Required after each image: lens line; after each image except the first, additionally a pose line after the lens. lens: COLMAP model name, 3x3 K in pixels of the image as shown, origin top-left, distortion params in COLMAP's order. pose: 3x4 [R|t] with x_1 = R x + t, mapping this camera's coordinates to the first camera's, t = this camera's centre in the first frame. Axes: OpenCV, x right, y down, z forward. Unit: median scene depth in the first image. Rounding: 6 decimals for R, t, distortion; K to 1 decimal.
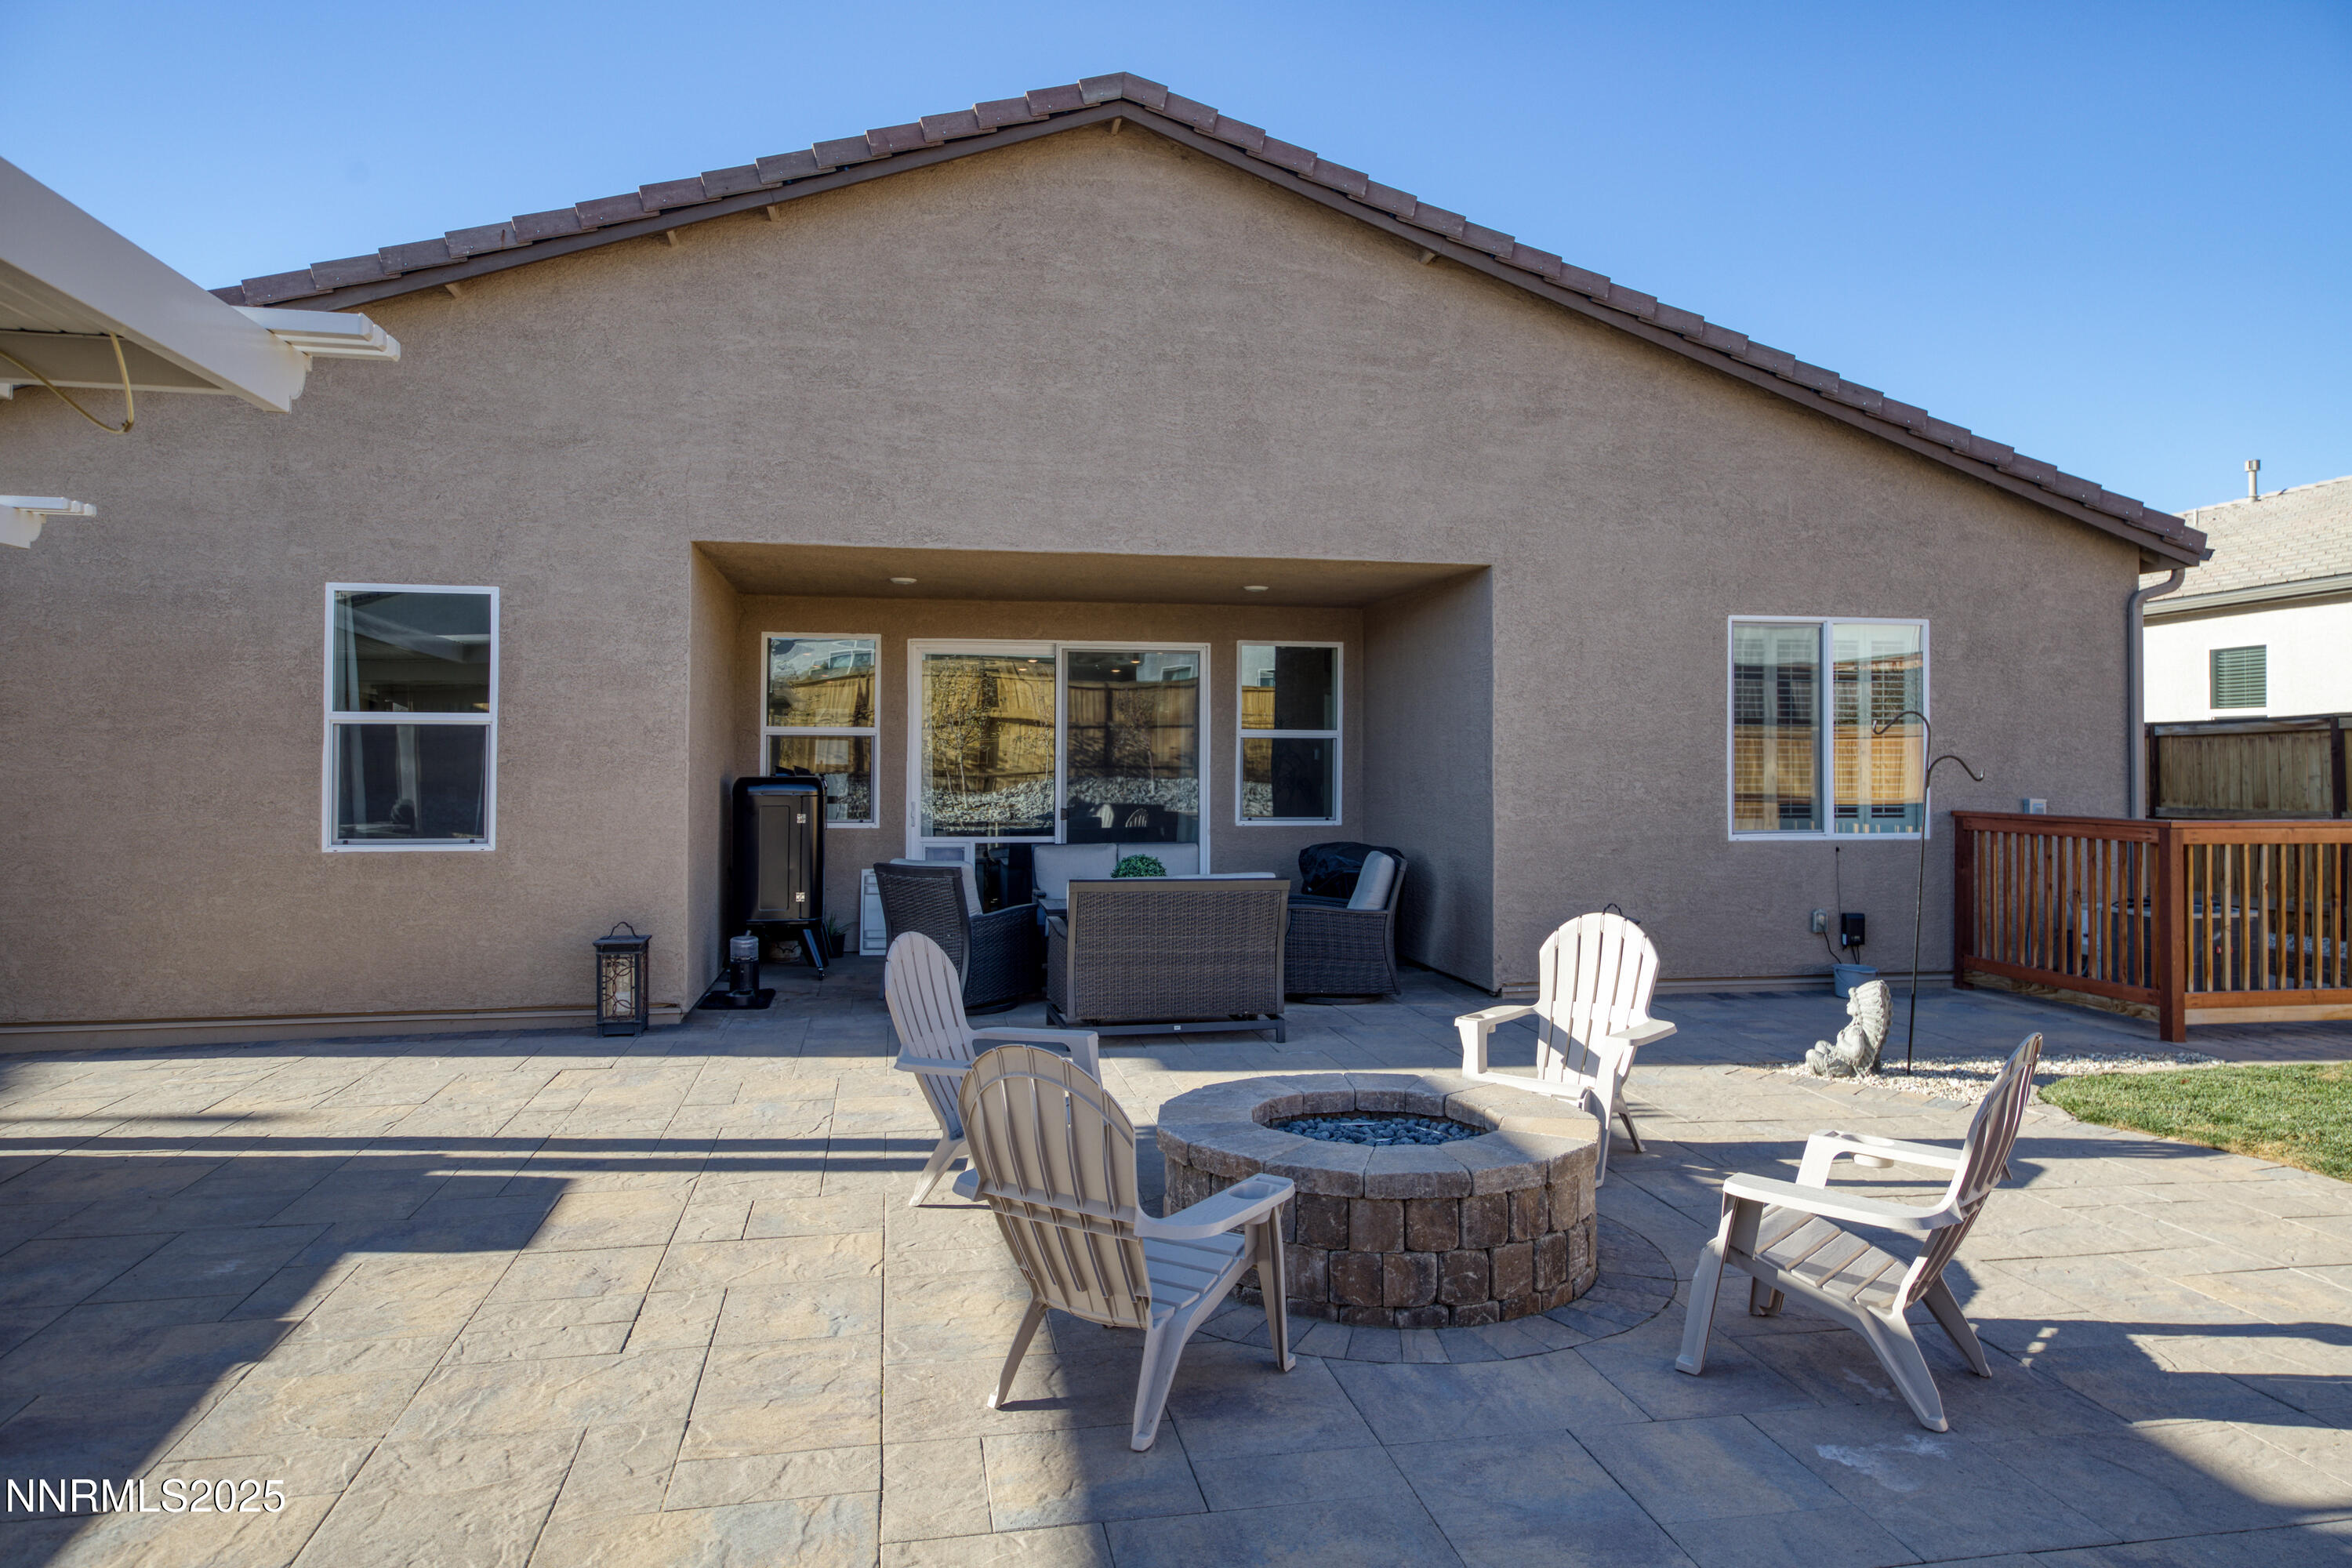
lens RADIAL K [[1570.9, 0, 1176.0], [0, 1570.9, 784.0], [0, 0, 1]] dist [0.016744, -0.000567]
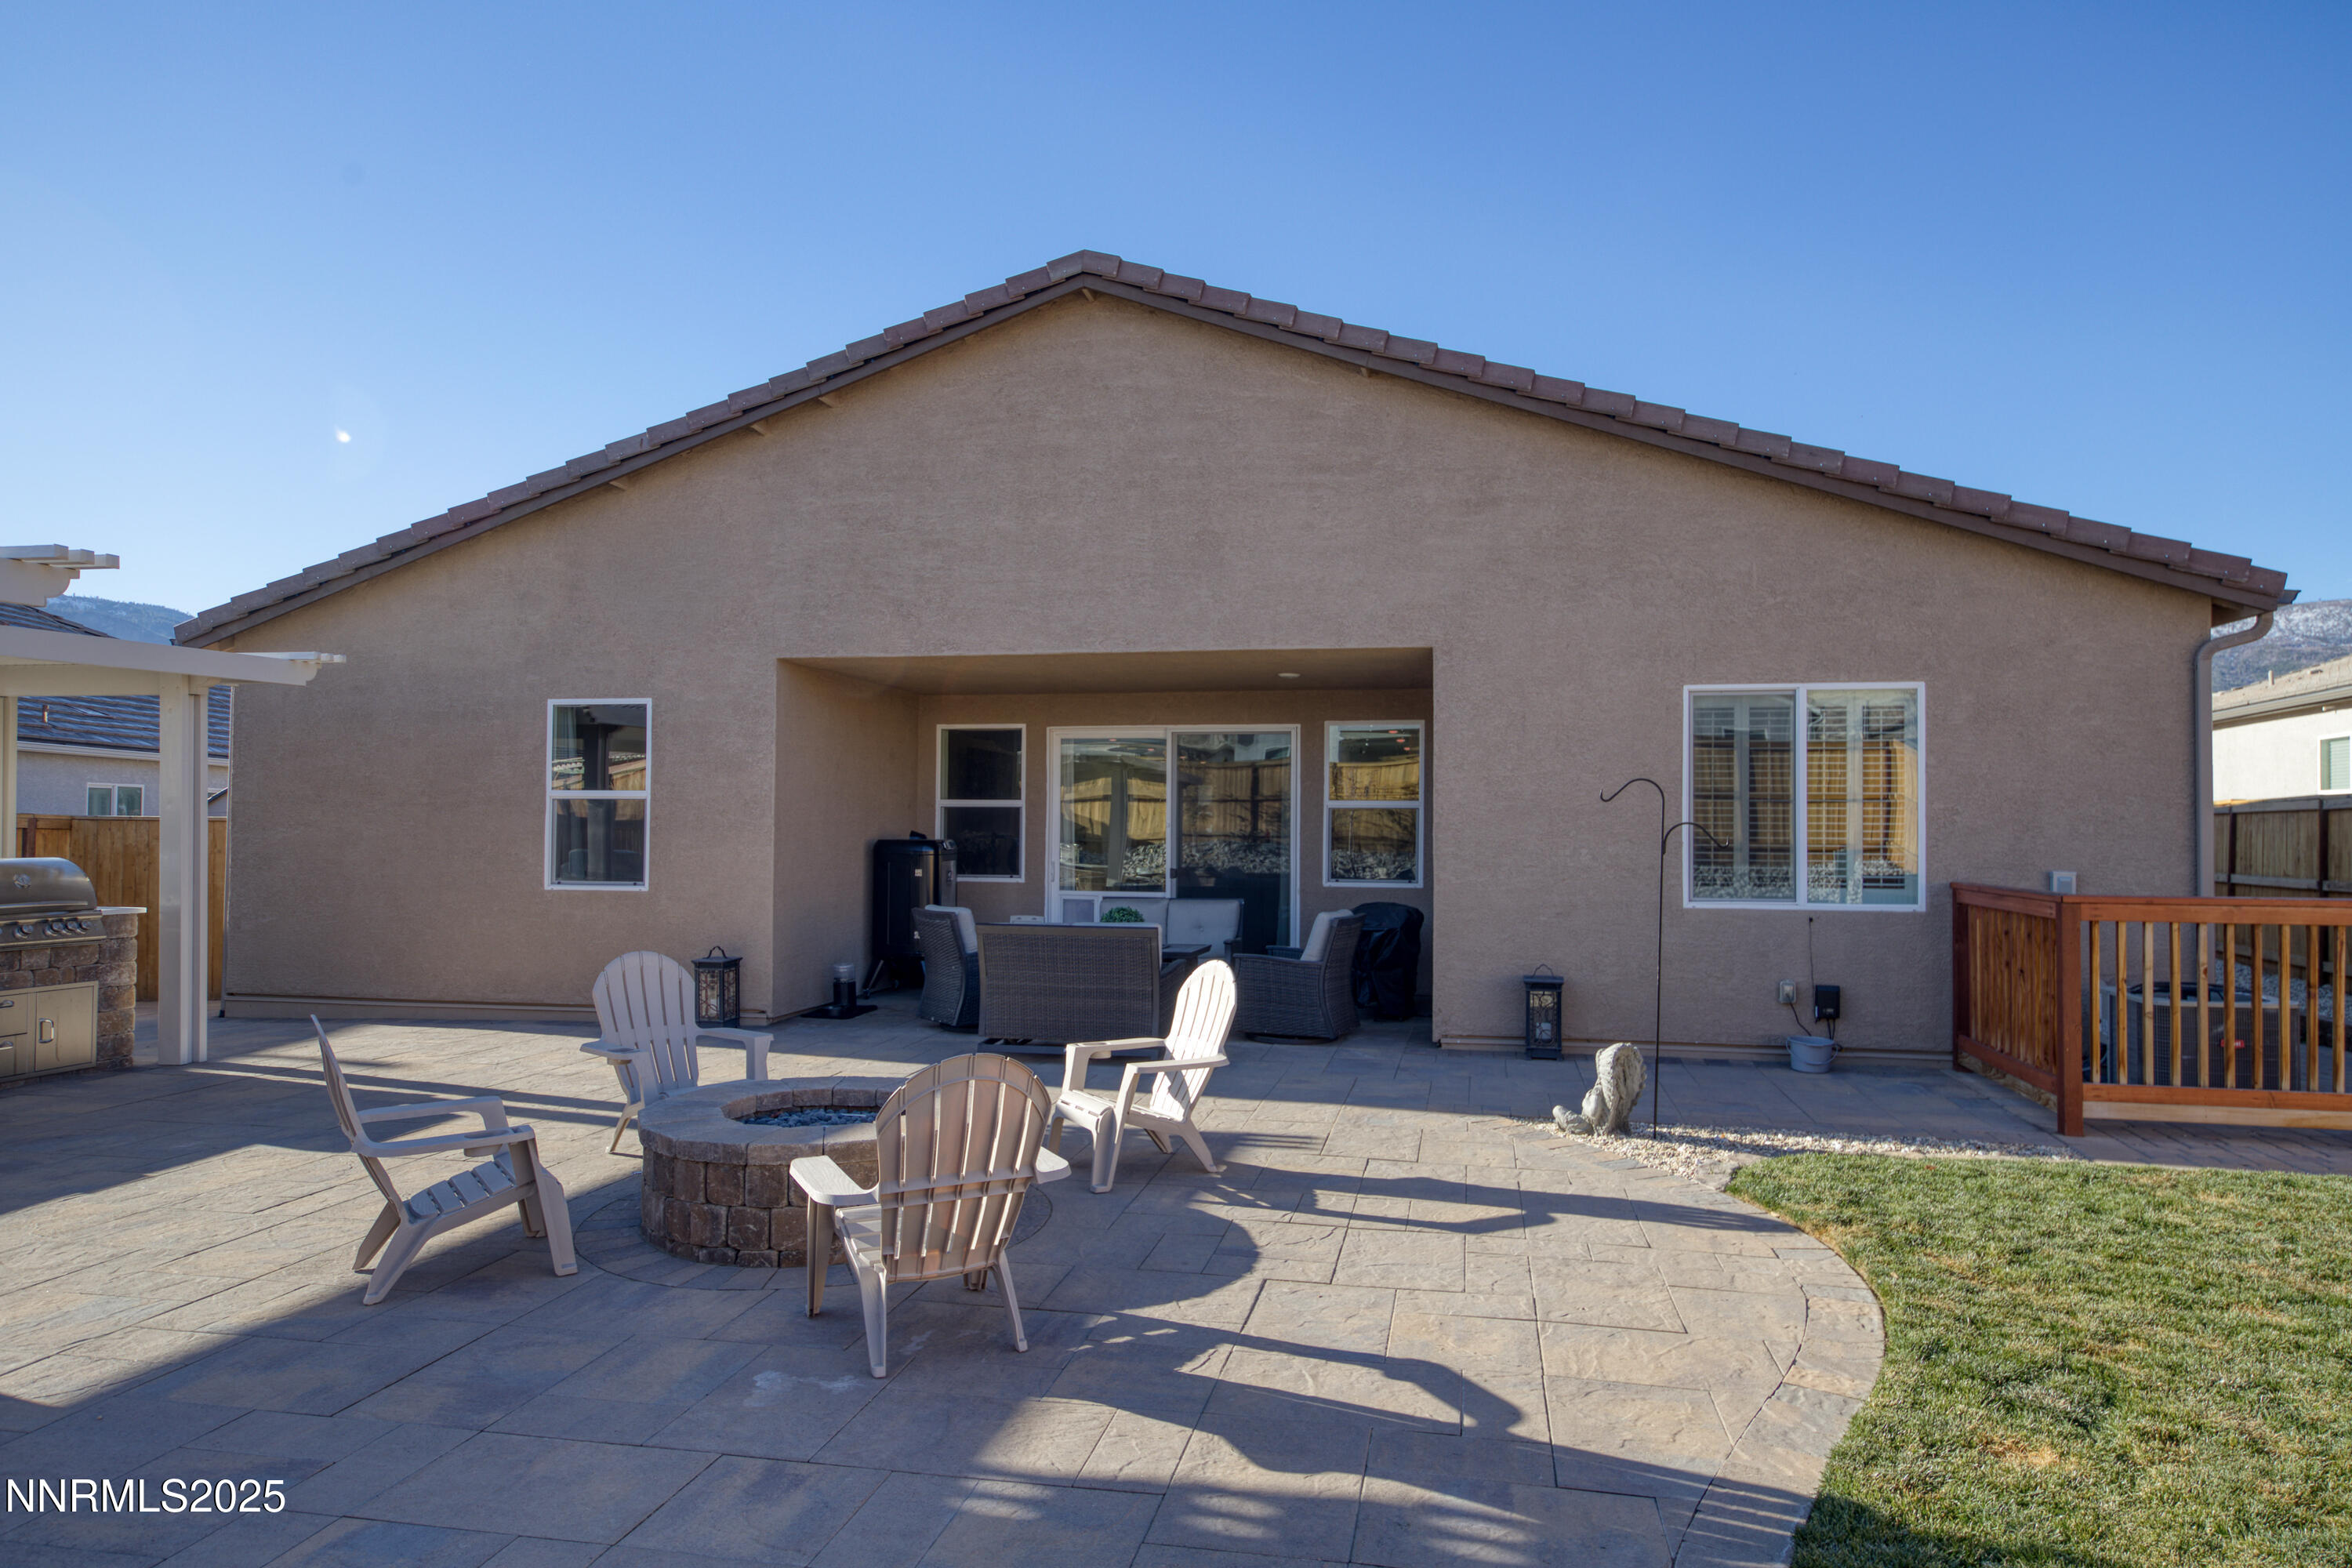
lens RADIAL K [[1415.9, 0, 1174.2], [0, 1415.9, 848.3], [0, 0, 1]] dist [0.013941, -0.001343]
pose [[0.923941, 0.008541, -0.382439, 0.435735], [-0.009772, 0.999951, -0.001278, 0.002301], [0.382410, 0.004918, 0.923980, 0.033977]]
